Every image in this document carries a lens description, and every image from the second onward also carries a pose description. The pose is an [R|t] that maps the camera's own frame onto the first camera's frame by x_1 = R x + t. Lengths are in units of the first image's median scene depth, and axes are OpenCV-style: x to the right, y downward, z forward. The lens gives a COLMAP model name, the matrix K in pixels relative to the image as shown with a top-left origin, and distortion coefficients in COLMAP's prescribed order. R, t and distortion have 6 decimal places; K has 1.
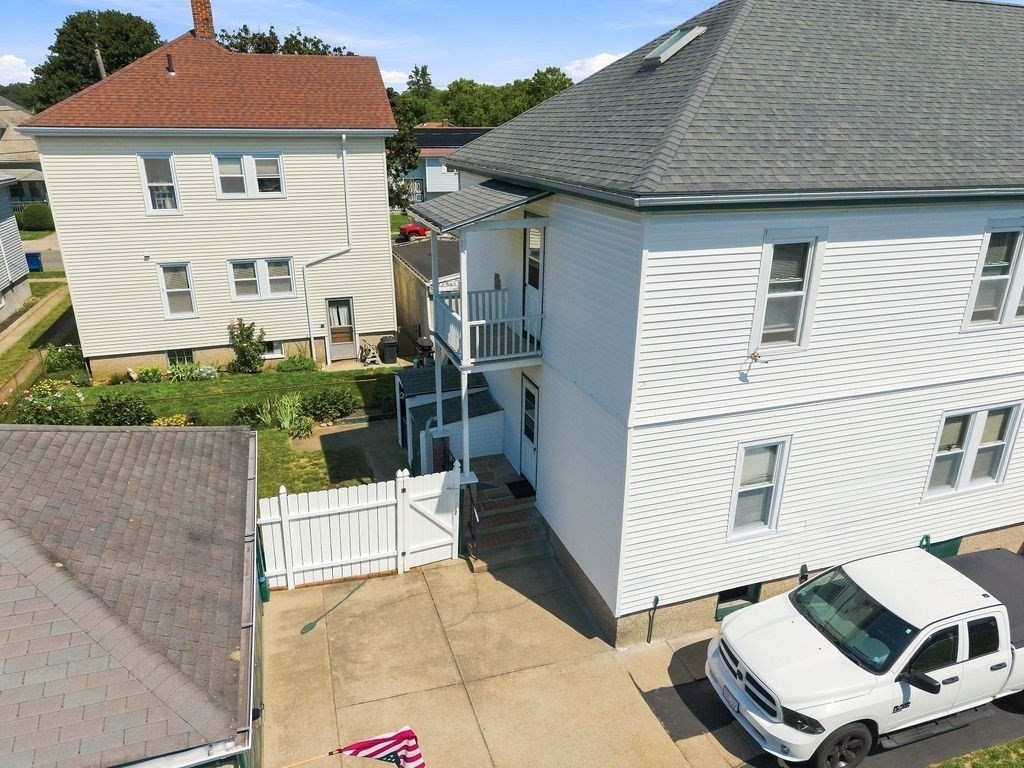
lens RADIAL K [[696.9, 0, 512.0], [0, 696.9, 384.0], [0, 0, 1]] dist [0.007277, -0.001219]
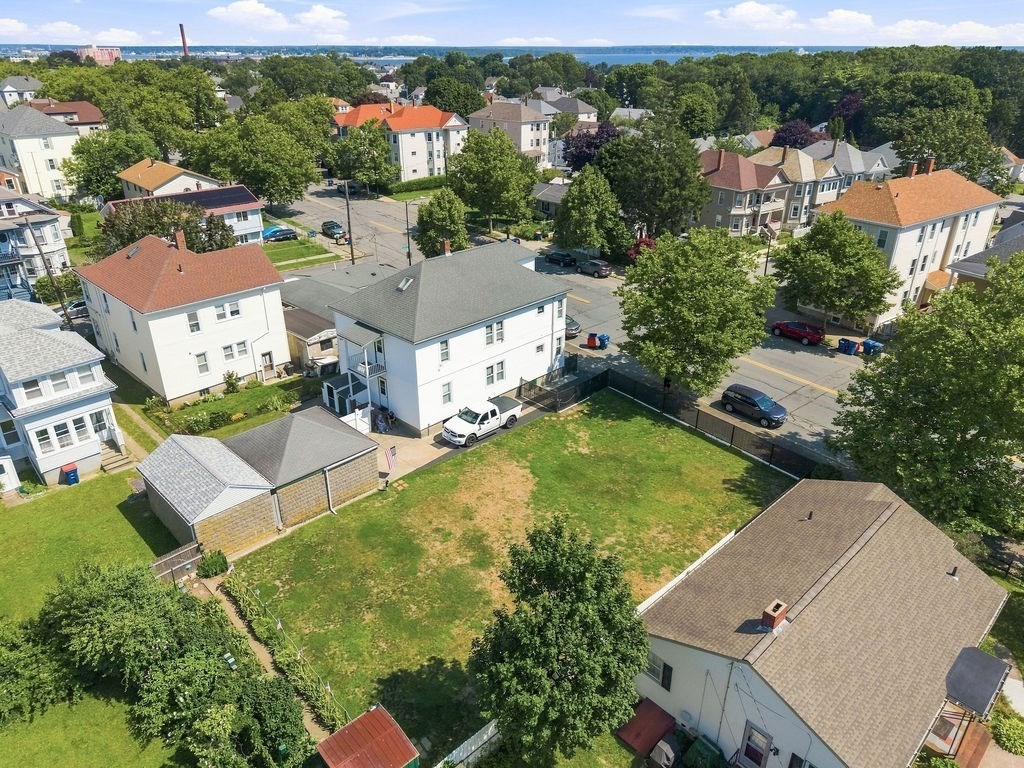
lens RADIAL K [[696.9, 0, 512.0], [0, 696.9, 384.0], [0, 0, 1]] dist [0.007277, -0.001219]
pose [[0.897539, -0.201286, 0.392310, -0.759766], [0.164723, 0.978371, 0.125122, -0.301534], [-0.409011, -0.047679, 0.911283, -2.435274]]
